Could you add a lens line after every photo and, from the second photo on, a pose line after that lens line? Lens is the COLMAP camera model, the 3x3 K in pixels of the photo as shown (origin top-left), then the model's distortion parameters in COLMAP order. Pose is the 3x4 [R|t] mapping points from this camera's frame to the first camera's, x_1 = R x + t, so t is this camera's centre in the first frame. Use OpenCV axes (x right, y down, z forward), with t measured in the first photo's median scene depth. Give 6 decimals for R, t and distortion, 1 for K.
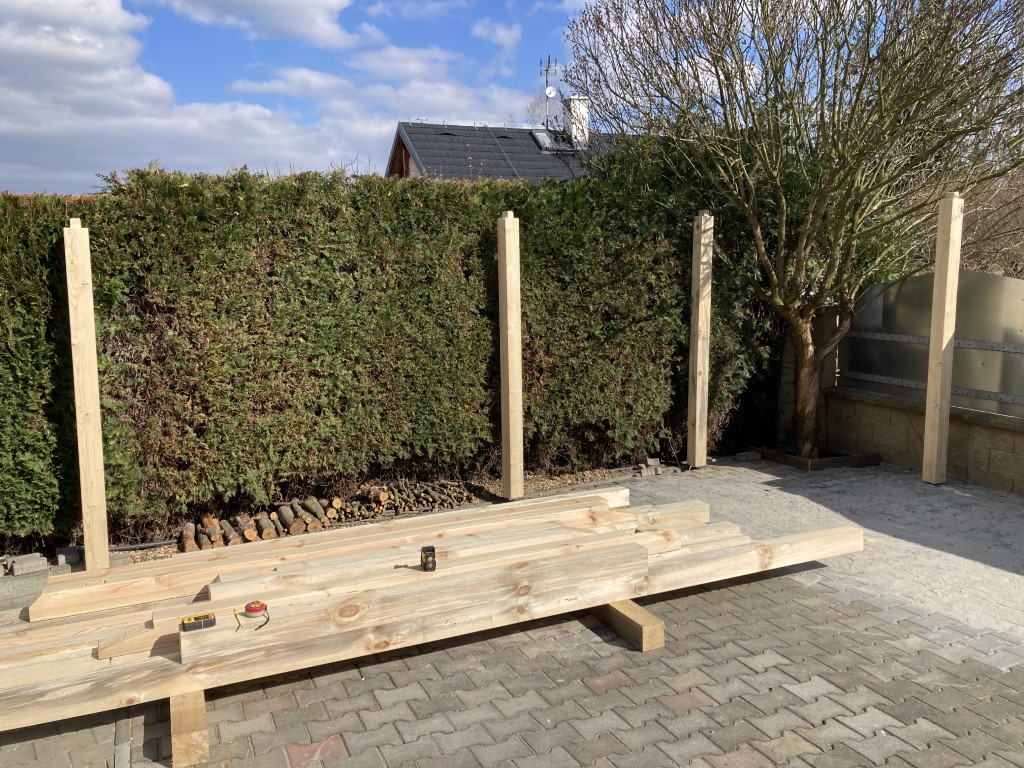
lens RADIAL K [[824.2, 0, 512.0], [0, 824.2, 384.0], [0, 0, 1]] dist [0.081287, -0.101492]
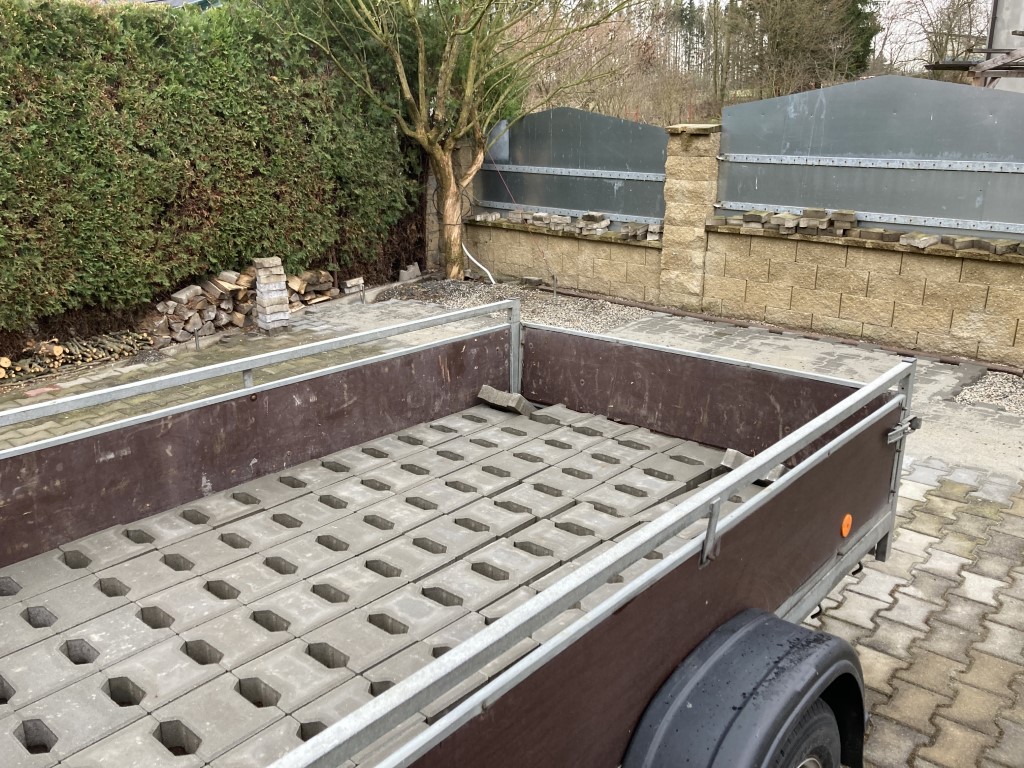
lens RADIAL K [[839.5, 0, 512.0], [0, 839.5, 384.0], [0, 0, 1]] dist [-0.002991, -0.003259]
pose [[0.898168, -0.129569, 0.420127, -0.091050], [0.050046, 0.979507, 0.195094, 0.010863], [-0.436796, -0.154201, 0.886246, -0.084081]]
